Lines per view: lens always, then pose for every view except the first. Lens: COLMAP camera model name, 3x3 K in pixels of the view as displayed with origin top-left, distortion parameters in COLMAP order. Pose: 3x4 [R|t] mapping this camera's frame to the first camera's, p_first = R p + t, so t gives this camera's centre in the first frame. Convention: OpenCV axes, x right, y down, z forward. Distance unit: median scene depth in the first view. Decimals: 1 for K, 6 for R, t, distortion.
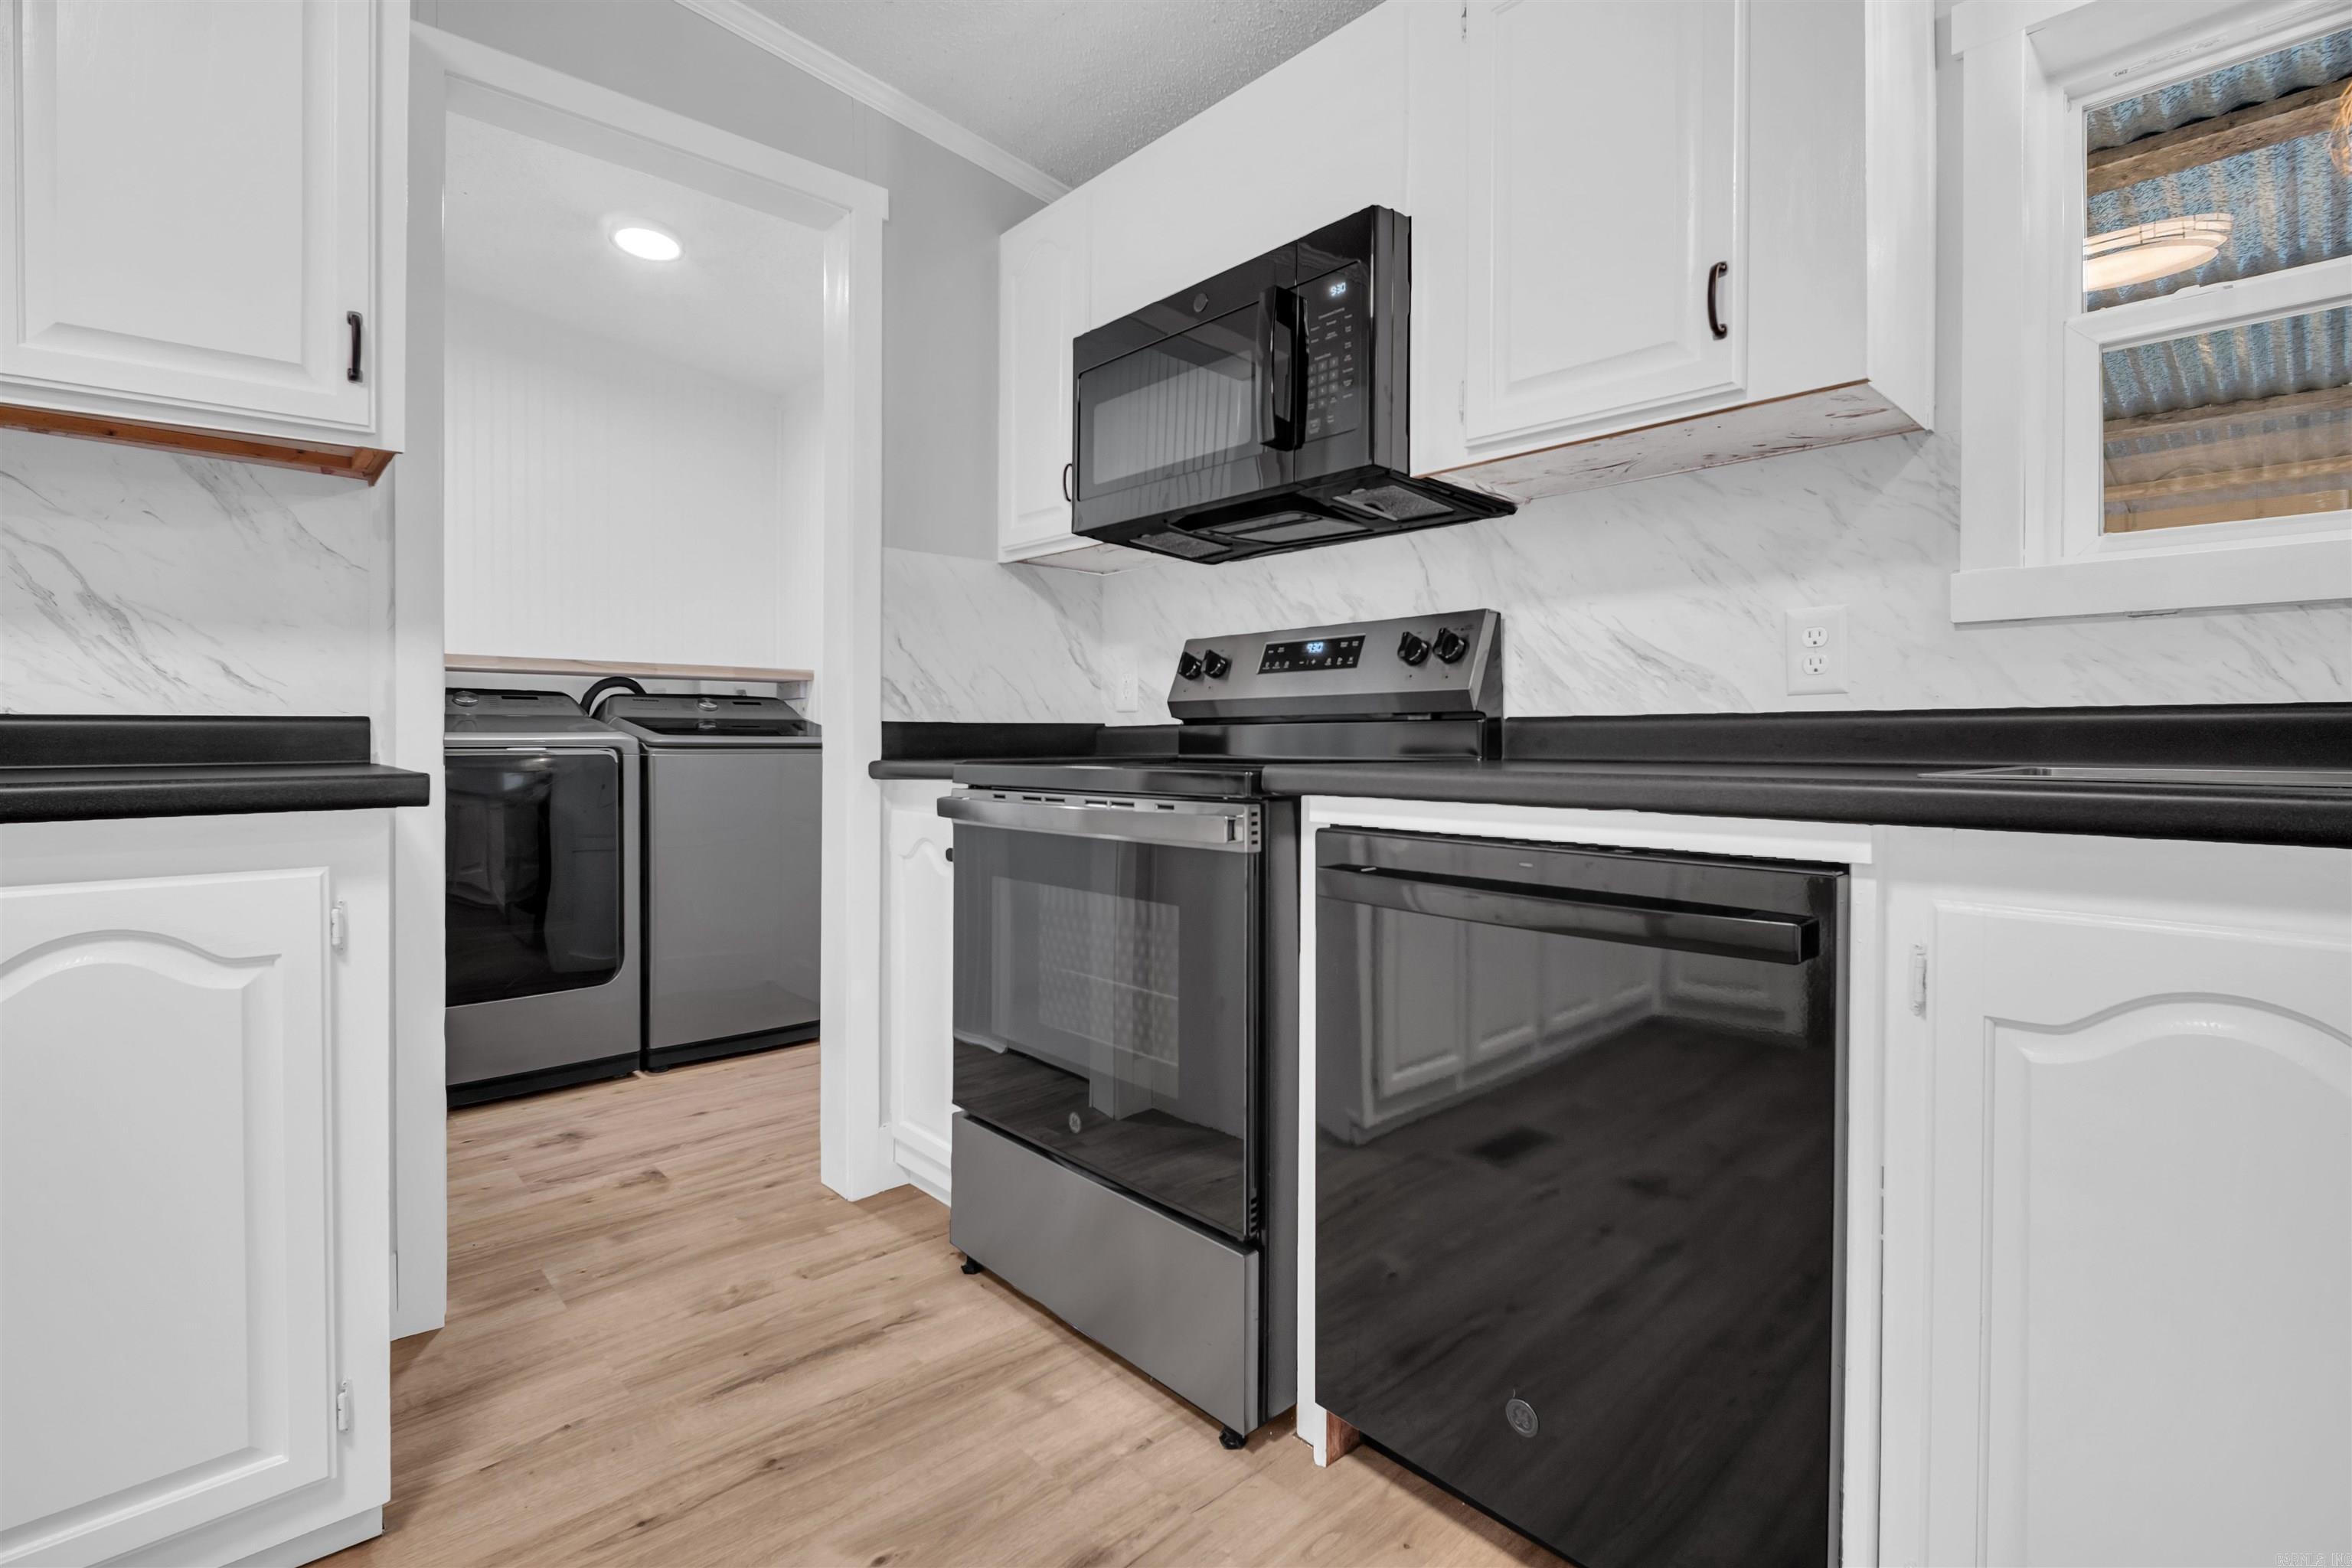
lens RADIAL K [[1085.7, 0, 1175.5], [0, 1085.7, 745.9], [0, 0, 1]] dist [0.001552, -0.004205]
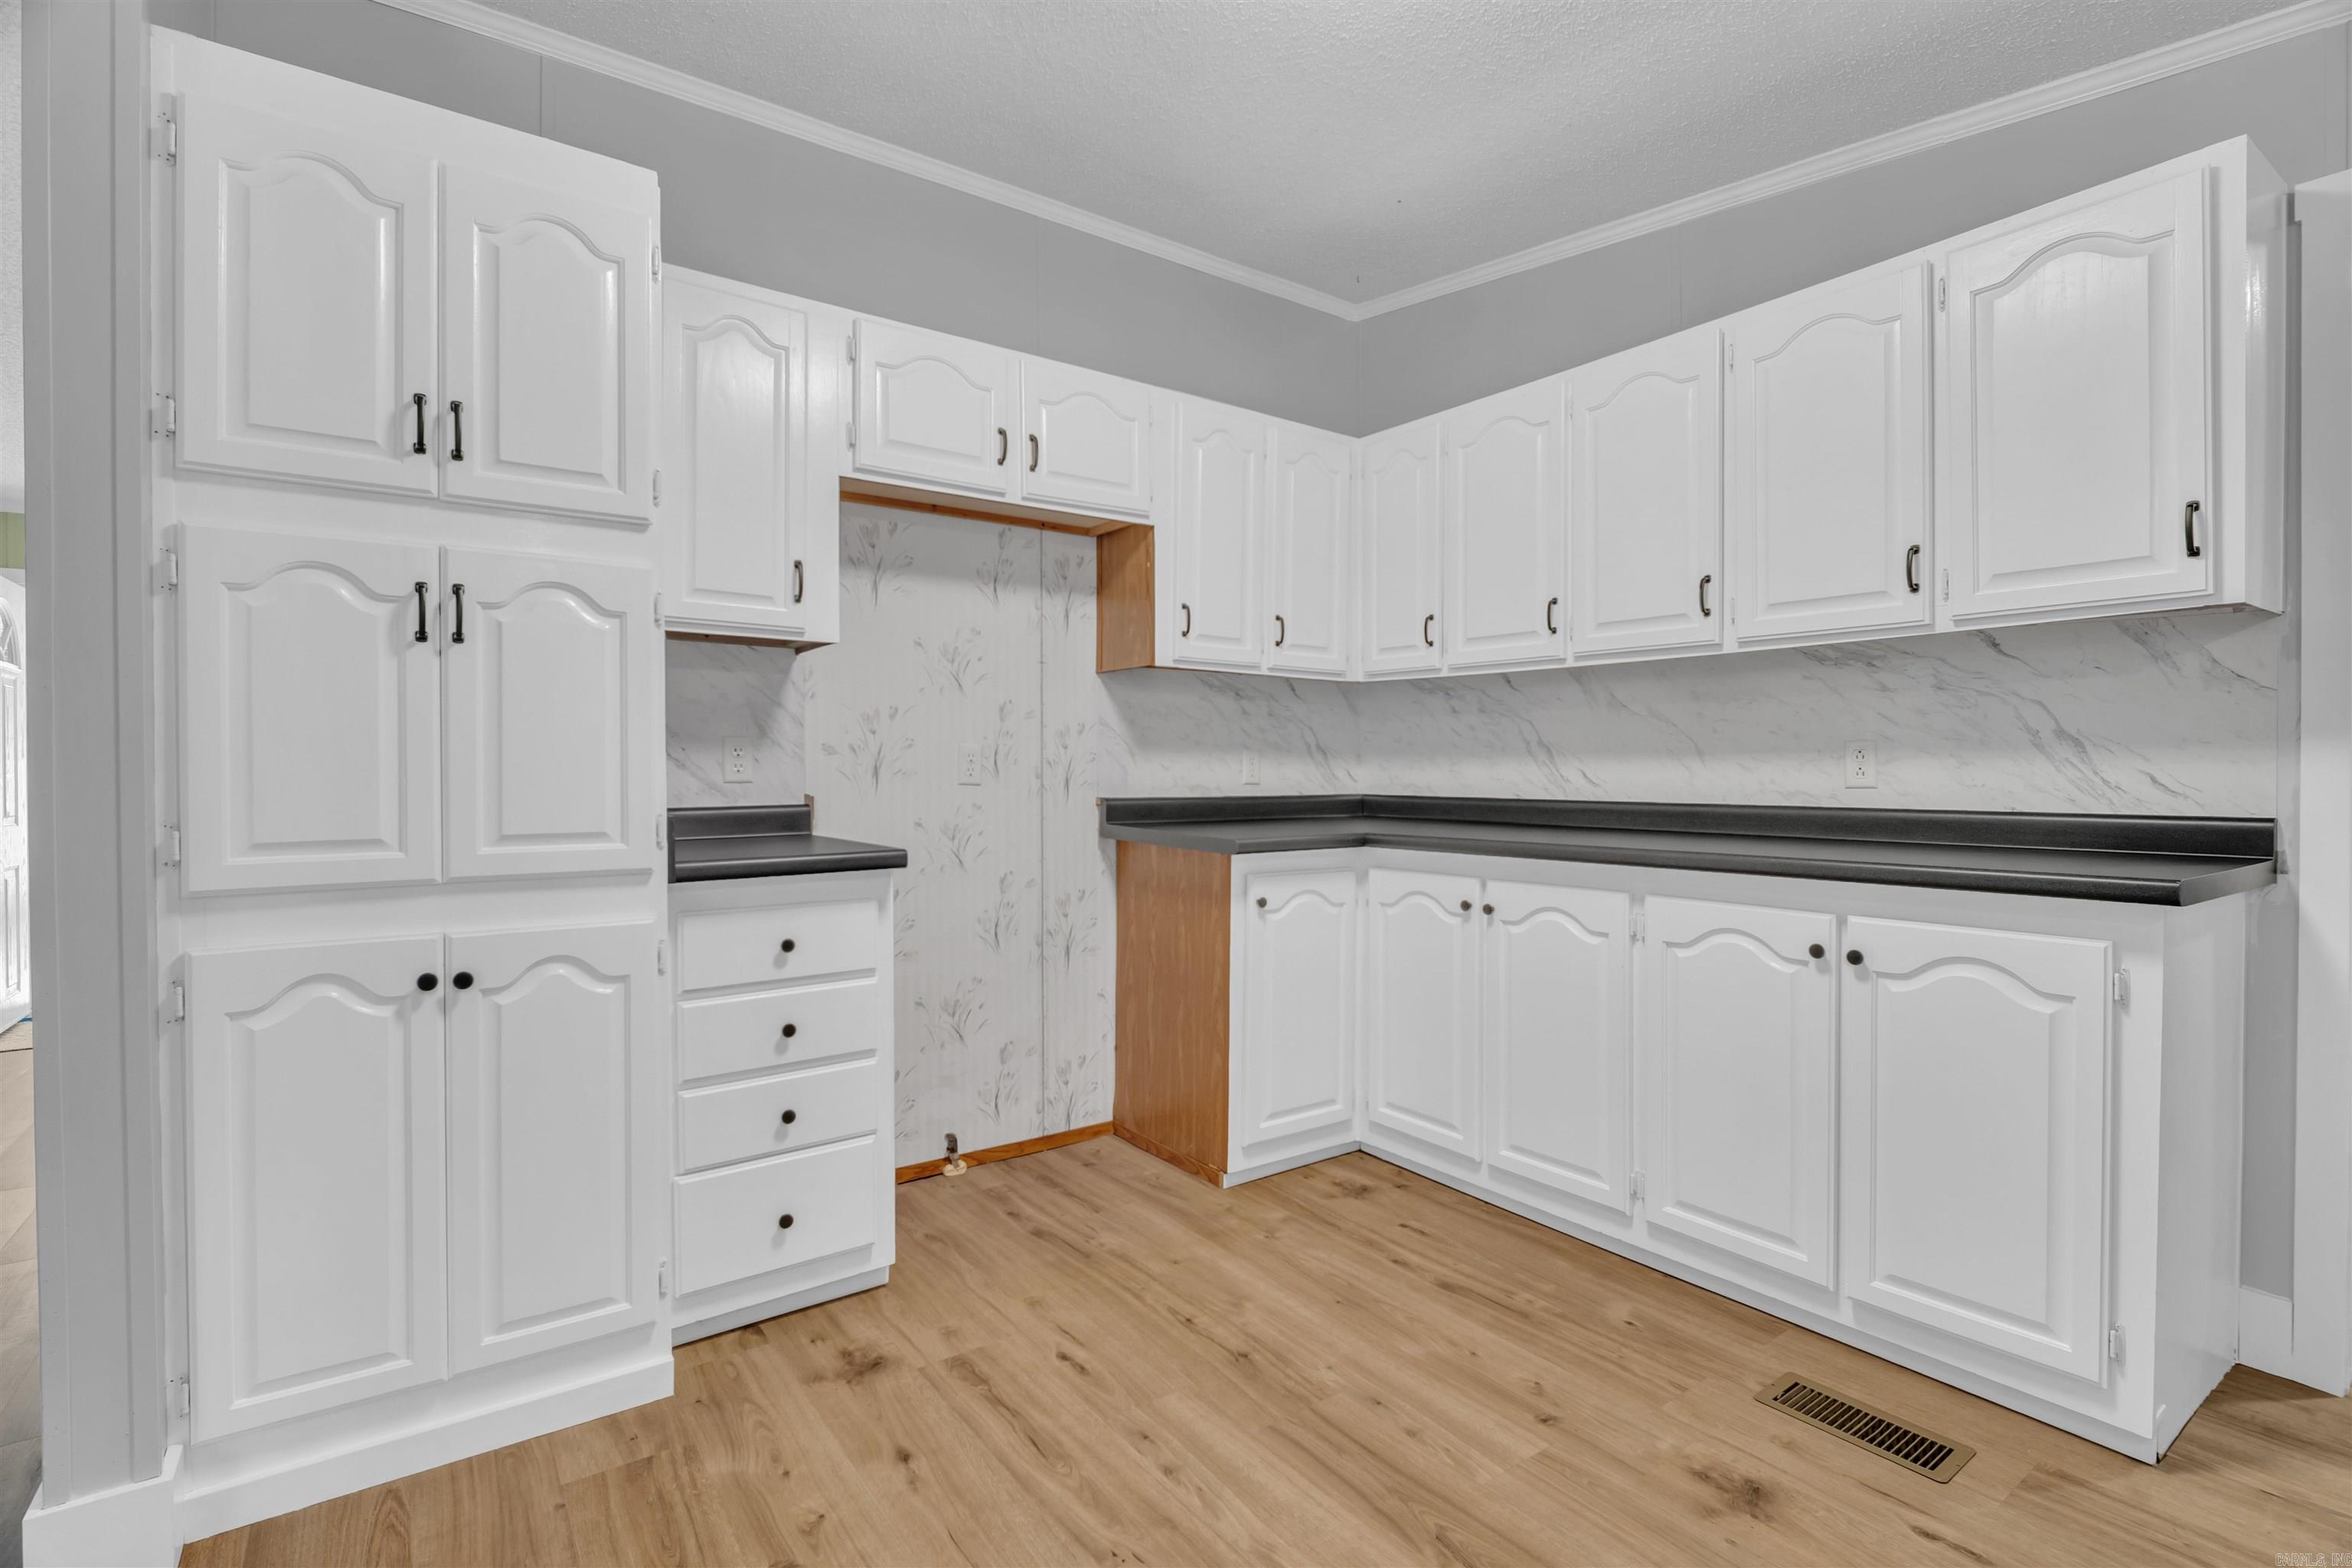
lens RADIAL K [[1069.2, 0, 1172.9], [0, 1069.2, 773.8], [0, 0, 1]] dist [0.001273, -0.006998]
pose [[-0.124237, 0.003273, -0.992247, 0.476898], [-0.006389, 0.999971, 0.004099, -0.067057], [0.992232, 0.006848, -0.124213, -0.003564]]
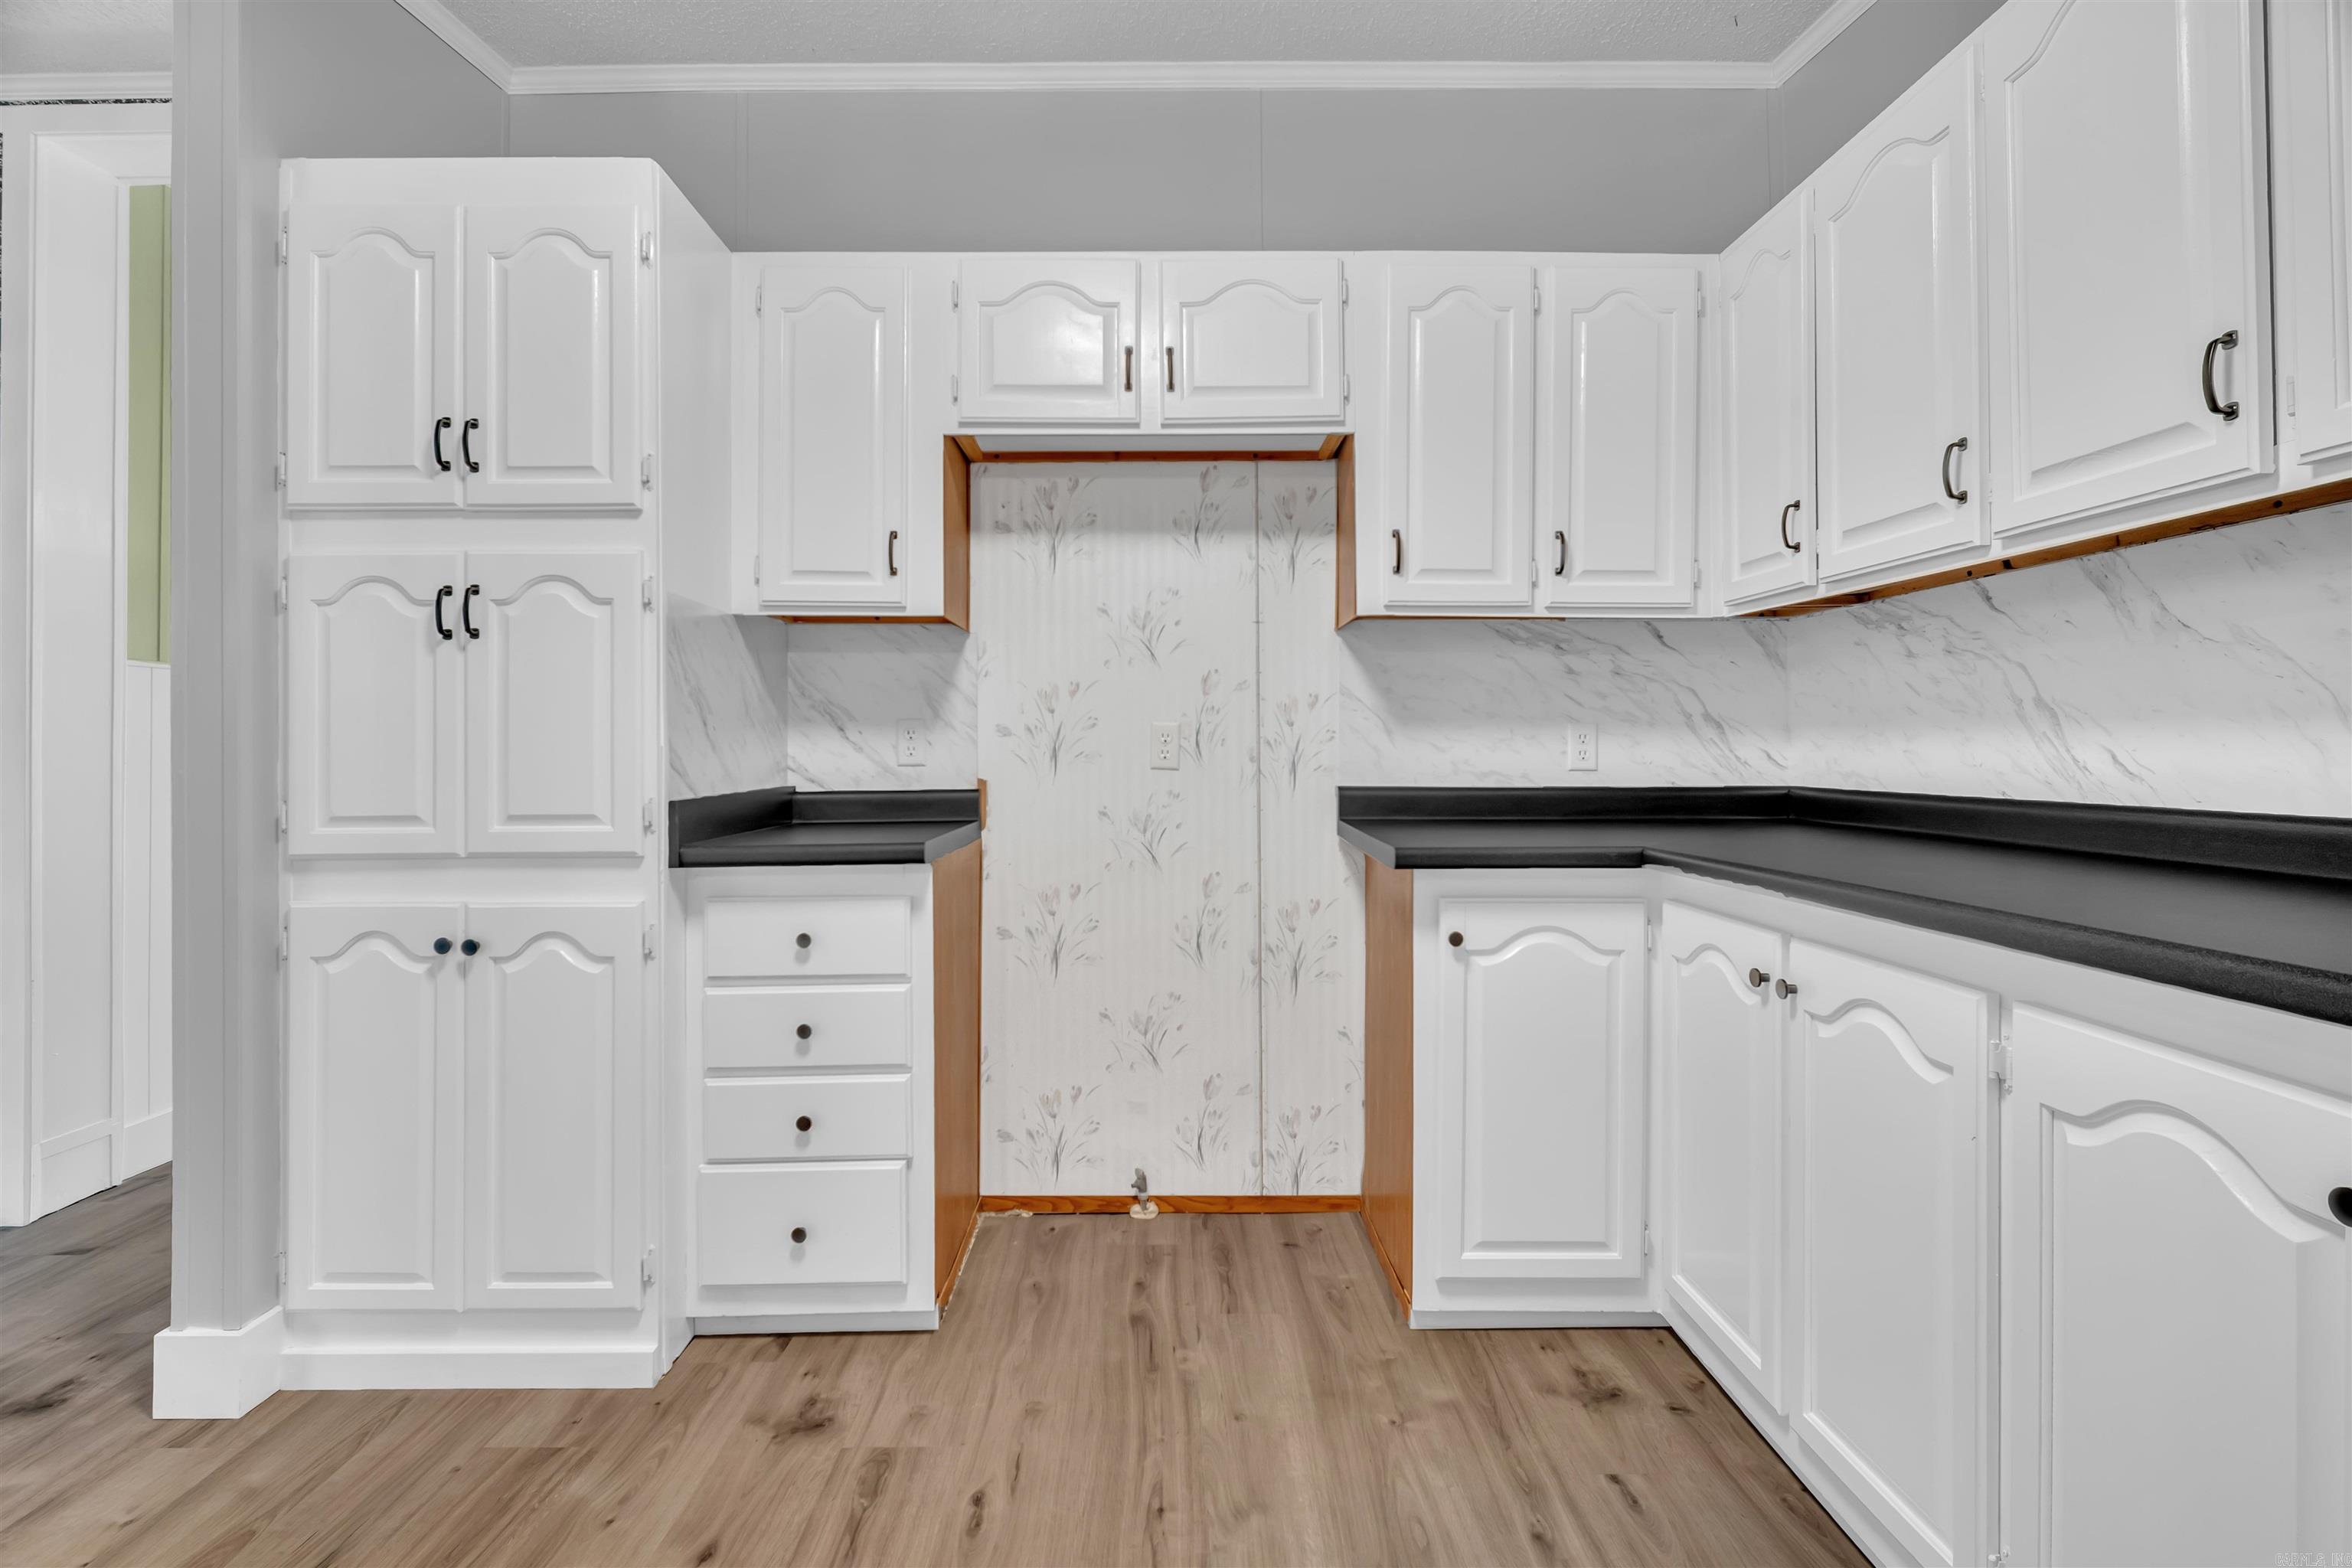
lens RADIAL K [[1085.7, 0, 1175.5], [0, 1085.7, 745.9], [0, 0, 1]] dist [0.001552, -0.004205]
pose [[-0.669024, -0.001795, -0.743239, -0.051552], [-0.001475, 0.999998, -0.001088, -0.070636], [0.743240, 0.000369, -0.669025, 0.457967]]
